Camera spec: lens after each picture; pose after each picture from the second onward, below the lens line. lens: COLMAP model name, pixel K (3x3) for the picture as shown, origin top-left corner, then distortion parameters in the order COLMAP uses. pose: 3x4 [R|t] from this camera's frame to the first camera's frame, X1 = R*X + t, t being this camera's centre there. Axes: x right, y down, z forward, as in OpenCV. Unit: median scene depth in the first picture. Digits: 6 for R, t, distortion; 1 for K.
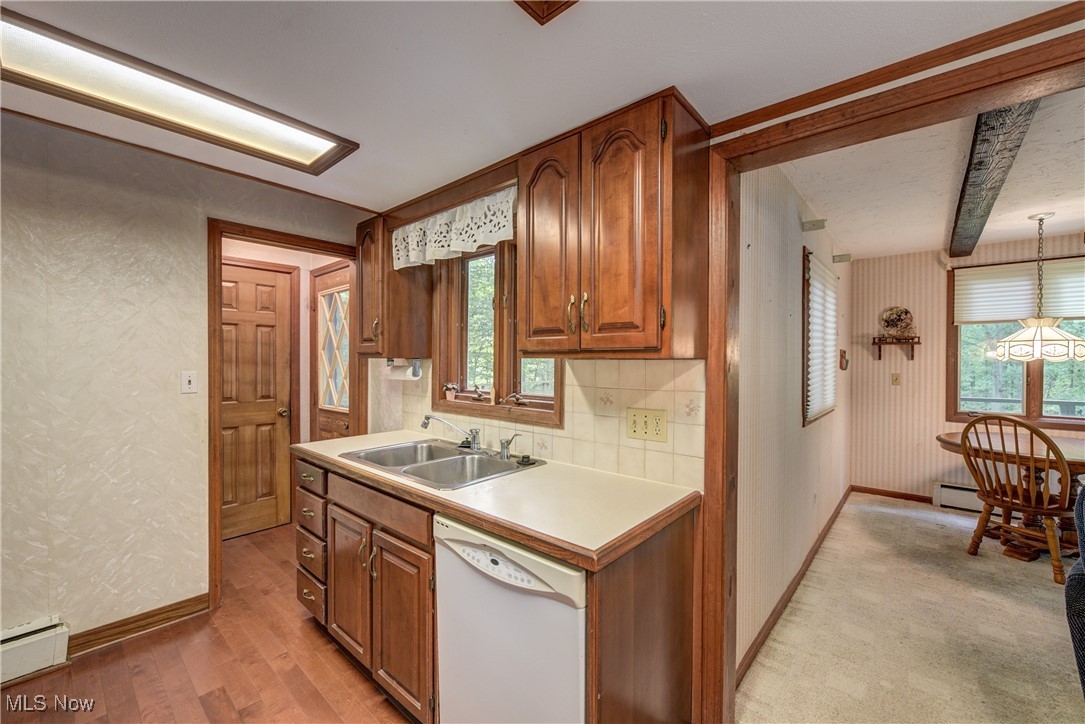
lens RADIAL K [[433.2, 0, 540.6], [0, 433.2, 364.7], [0, 0, 1]] dist [-0.000611, -0.002250]
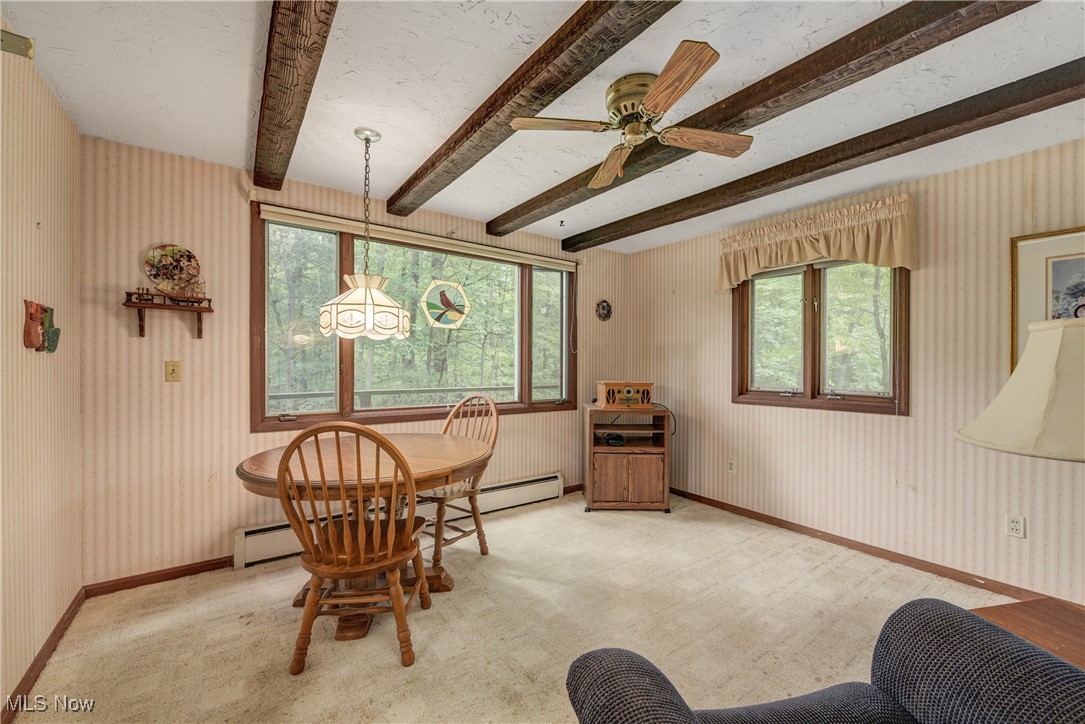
lens RADIAL K [[433.2, 0, 544.4], [0, 433.2, 364.4], [0, 0, 1]] dist [-0.000611, -0.002250]
pose [[0.213683, -0.002694, 0.976899, 0.381986], [0.007942, 0.999968, 0.001020, 0.028724], [-0.976871, 0.007540, 0.213697, 0.412791]]
